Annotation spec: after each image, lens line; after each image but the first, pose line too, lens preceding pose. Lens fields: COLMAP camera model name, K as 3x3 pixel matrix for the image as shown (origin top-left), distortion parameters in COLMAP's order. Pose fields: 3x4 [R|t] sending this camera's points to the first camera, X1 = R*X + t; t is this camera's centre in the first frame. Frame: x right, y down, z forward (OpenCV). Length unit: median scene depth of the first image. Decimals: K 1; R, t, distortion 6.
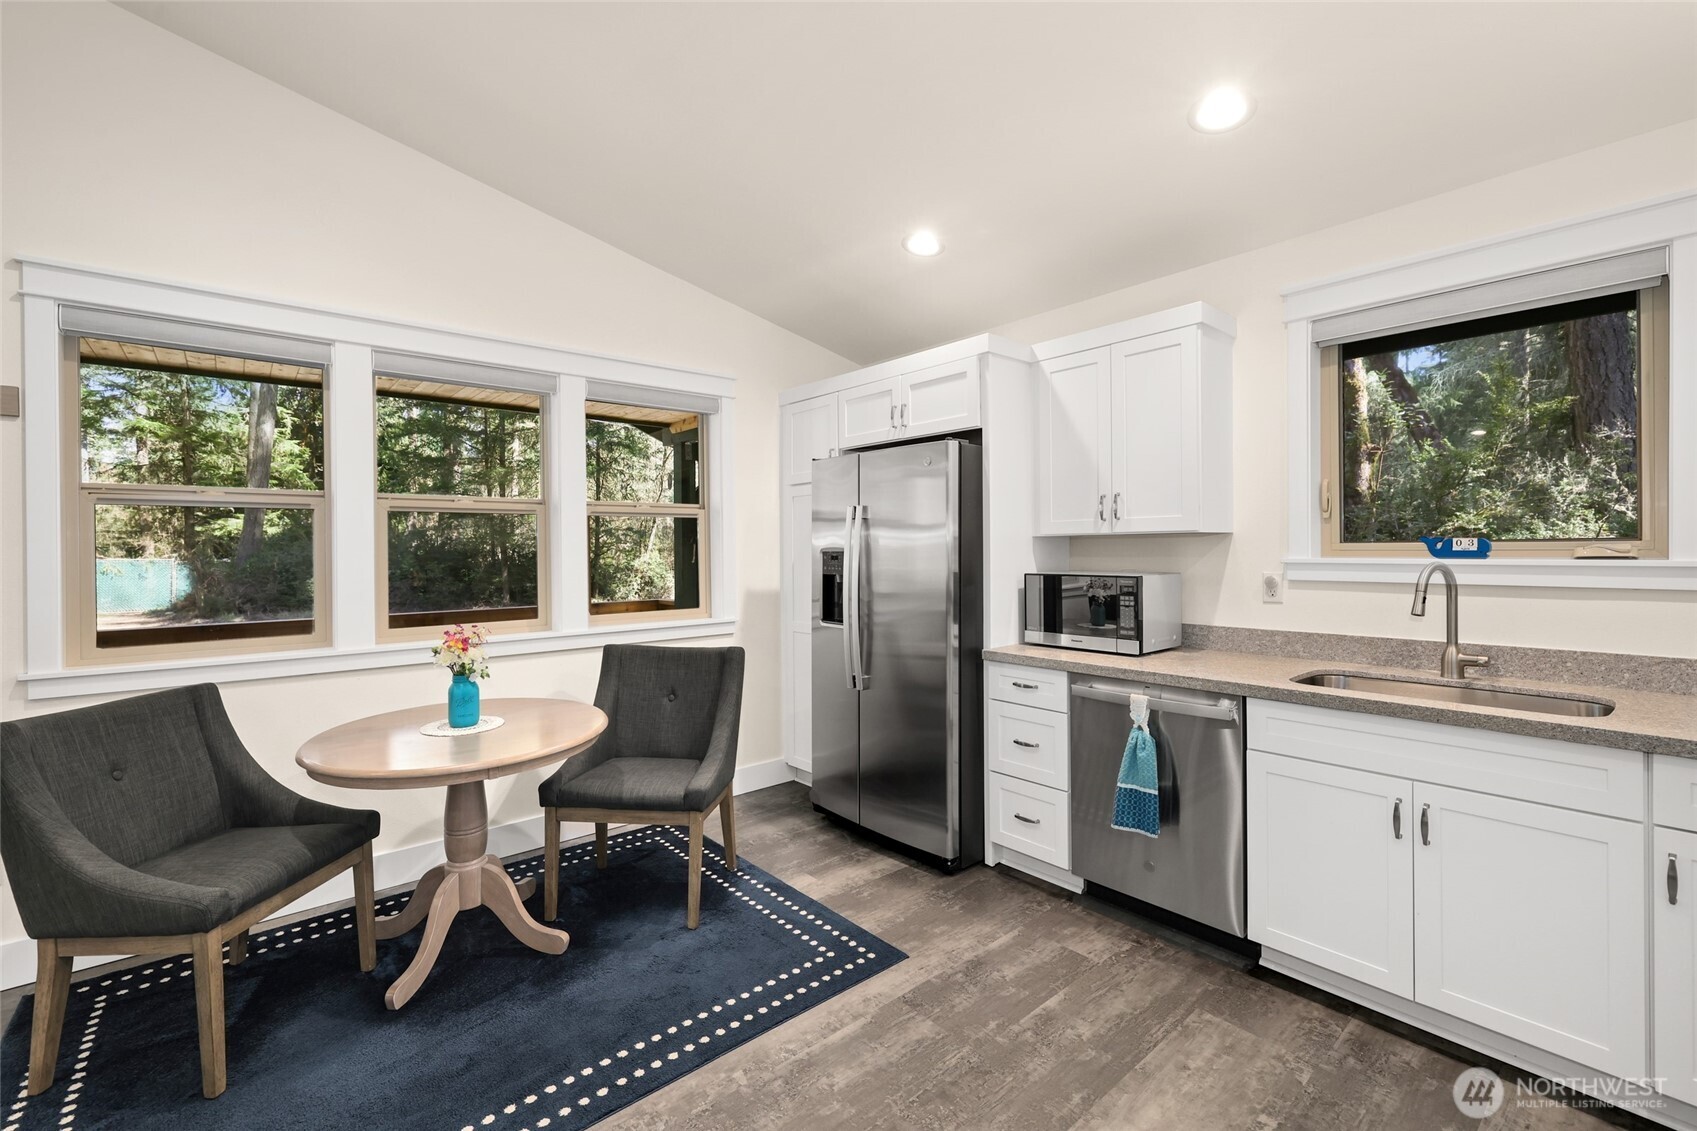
lens RADIAL K [[727.3, 0, 848.7], [0, 727.3, 552.6], [0, 0, 1]] dist [0.000215, 0.000301]
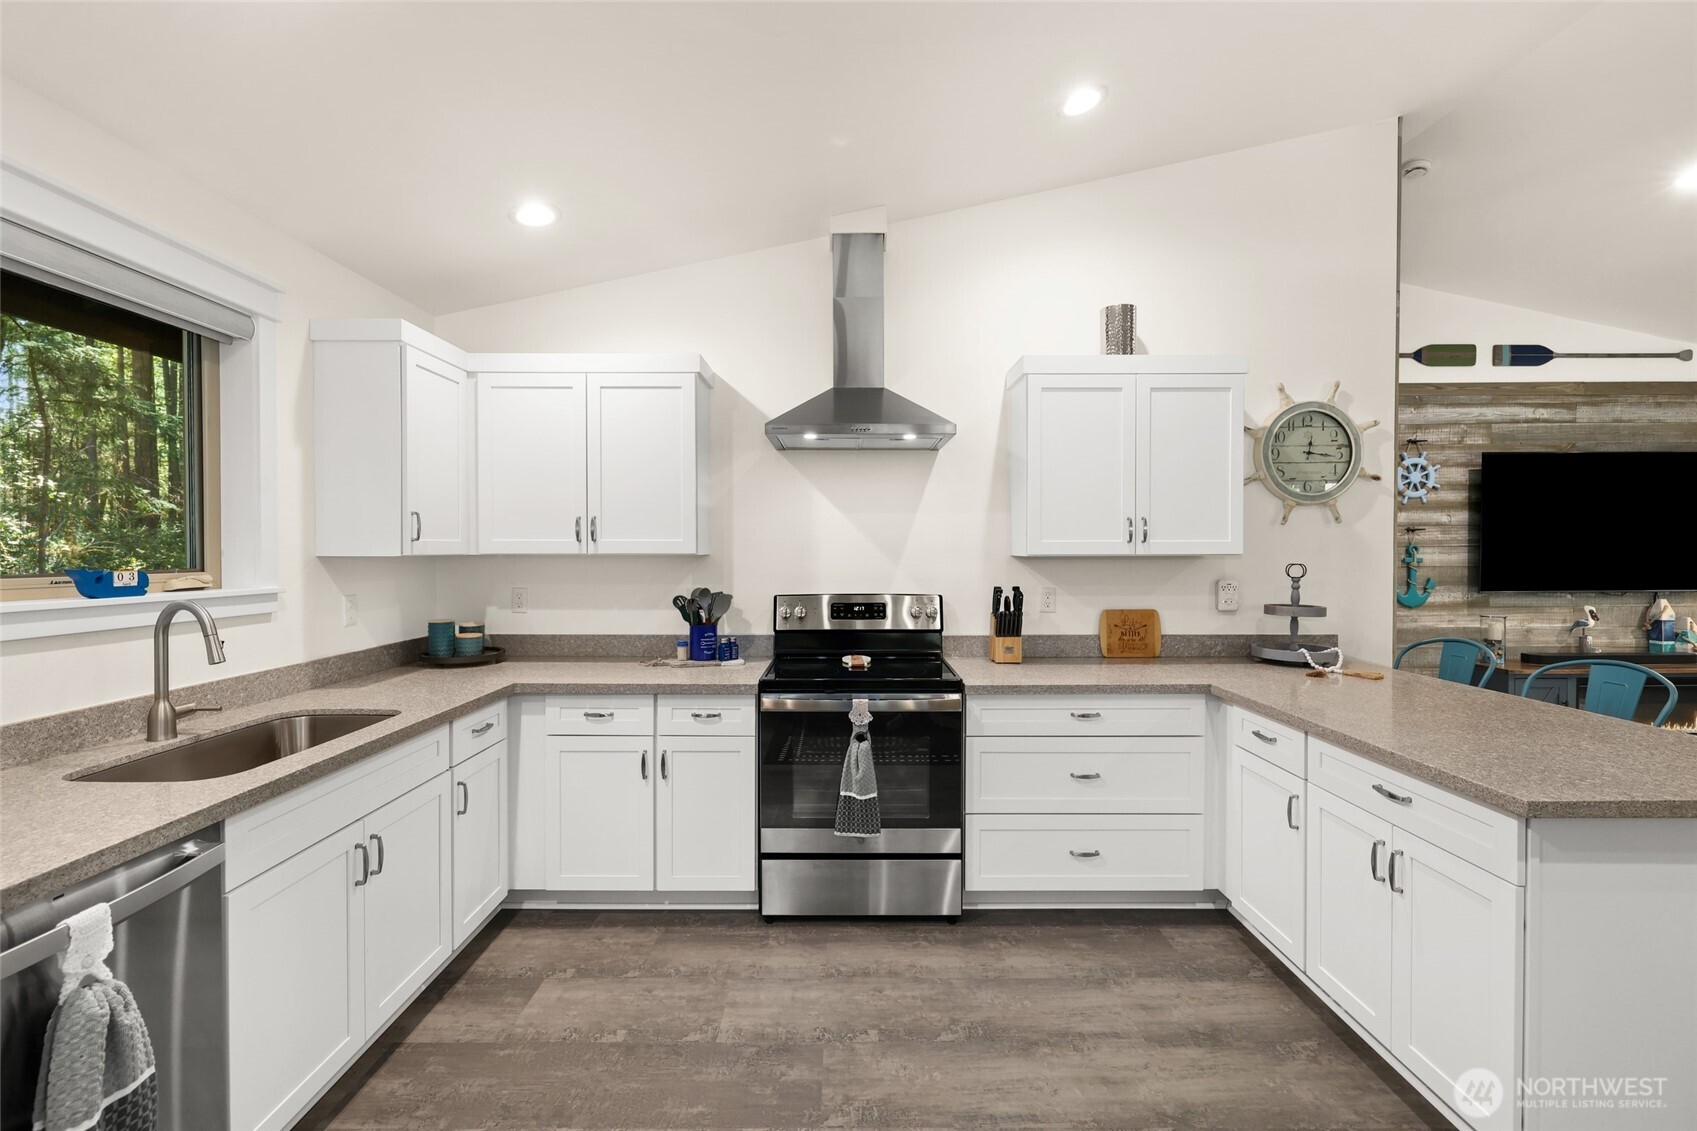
lens RADIAL K [[721.5, 0, 847.0], [0, 721.5, 560.6], [0, 0, 1]] dist [0.000329, 0.000133]
pose [[-0.761325, 0.001142, 0.648369, -0.280090], [0.011584, 0.999863, 0.011840, -0.030512], [-0.648267, 0.016524, -0.761234, 1.044134]]
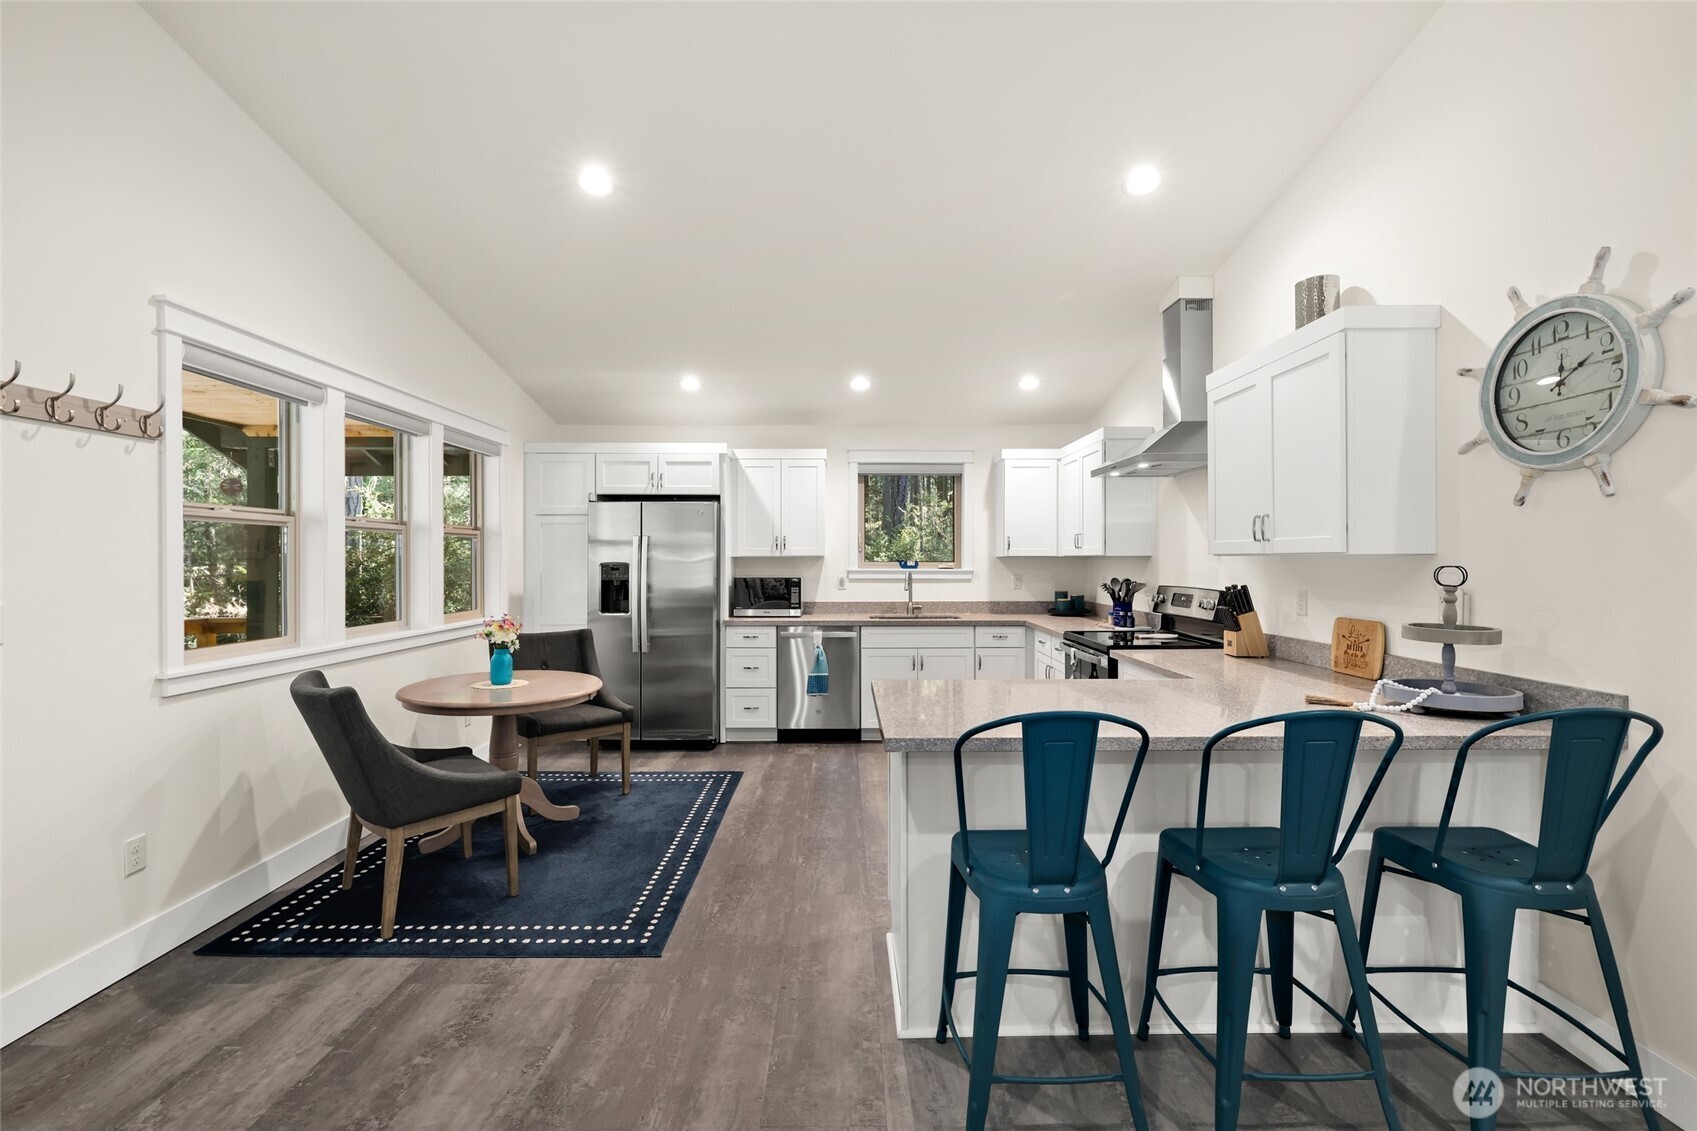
lens RADIAL K [[732.0, 0, 847.7], [0, 732.0, 561.0], [0, 0, 1]] dist [0.001780, 0.000085]
pose [[0.645168, 0.007717, 0.764001, -1.222720], [-0.001893, 0.999962, -0.008502, 0.003138], [-0.764038, 0.004039, 0.645158, -0.479265]]
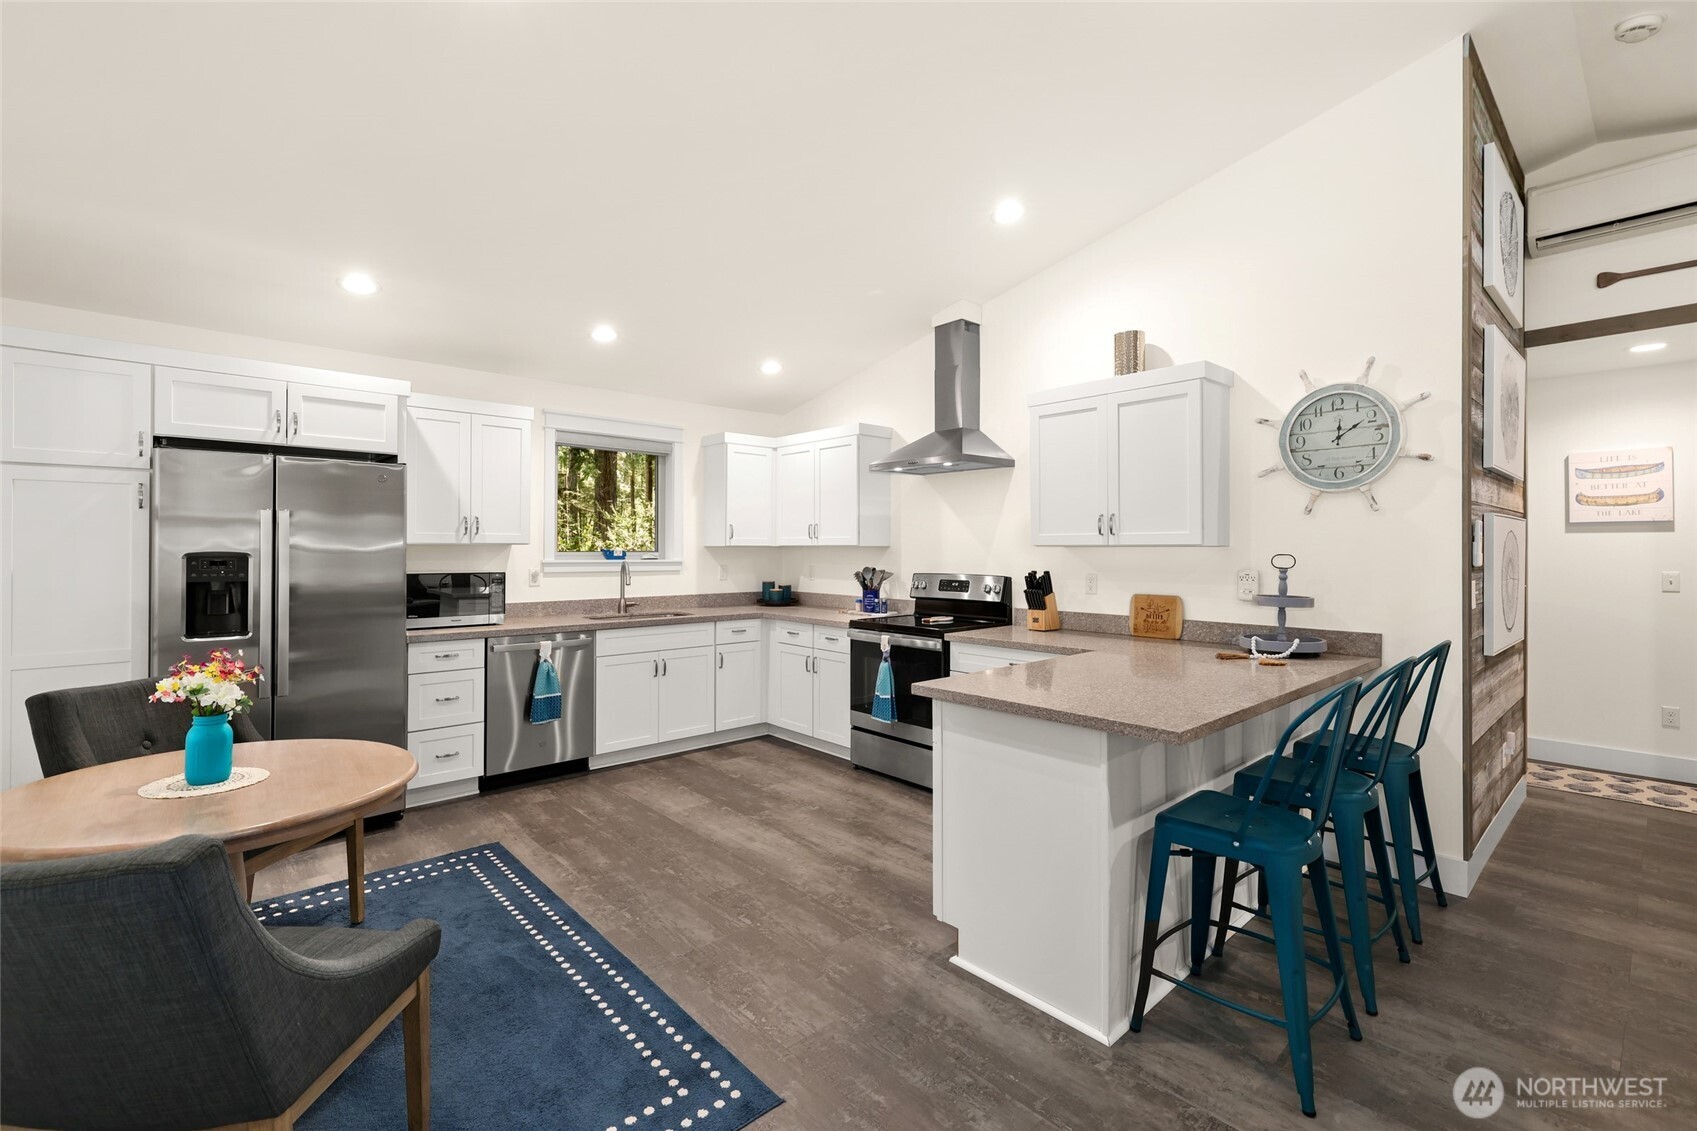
lens RADIAL K [[743.4, 0, 846.7], [0, 743.4, 548.0], [0, 0, 1]] dist [0.003283, 0.000229]
pose [[-0.026444, 0.012291, 0.999575, -1.362663], [0.003274, 0.999920, -0.012209, 0.002431], [-0.999645, 0.002950, -0.026483, 0.351099]]
